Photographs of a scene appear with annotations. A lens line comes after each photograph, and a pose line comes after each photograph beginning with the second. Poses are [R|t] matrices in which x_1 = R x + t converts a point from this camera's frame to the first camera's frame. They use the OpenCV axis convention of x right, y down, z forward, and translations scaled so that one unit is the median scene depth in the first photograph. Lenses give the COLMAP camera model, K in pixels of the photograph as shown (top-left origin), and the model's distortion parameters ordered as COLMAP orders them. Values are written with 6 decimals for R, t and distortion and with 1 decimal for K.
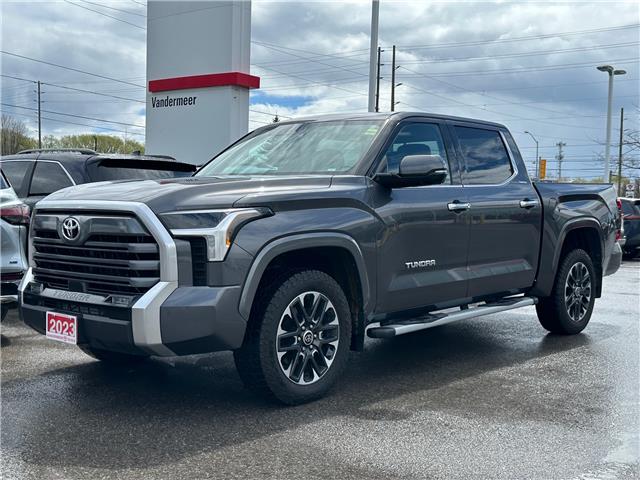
lens RADIAL K [[779.8, 0, 320.0], [0, 779.8, 240.0], [0, 0, 1]] dist [0.144500, -0.031642]
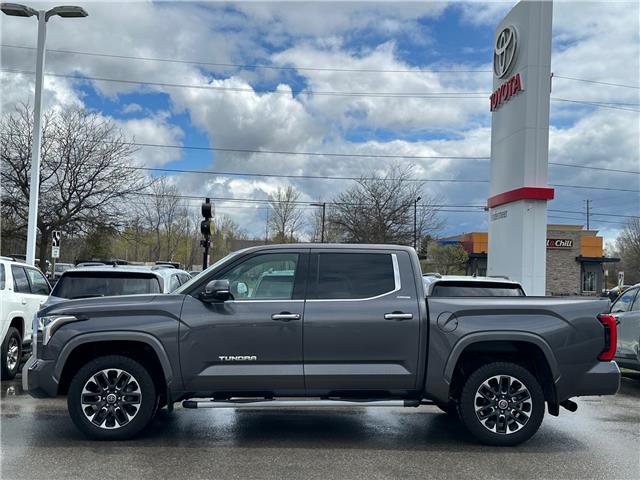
lens RADIAL K [[779.8, 0, 320.0], [0, 779.8, 240.0], [0, 0, 1]] dist [0.144500, -0.031642]
pose [[0.693940, -0.043634, -0.718710, 1.459484], [-0.044835, 0.993607, -0.103613, -0.047270], [0.718636, 0.104124, 0.687547, 0.169040]]
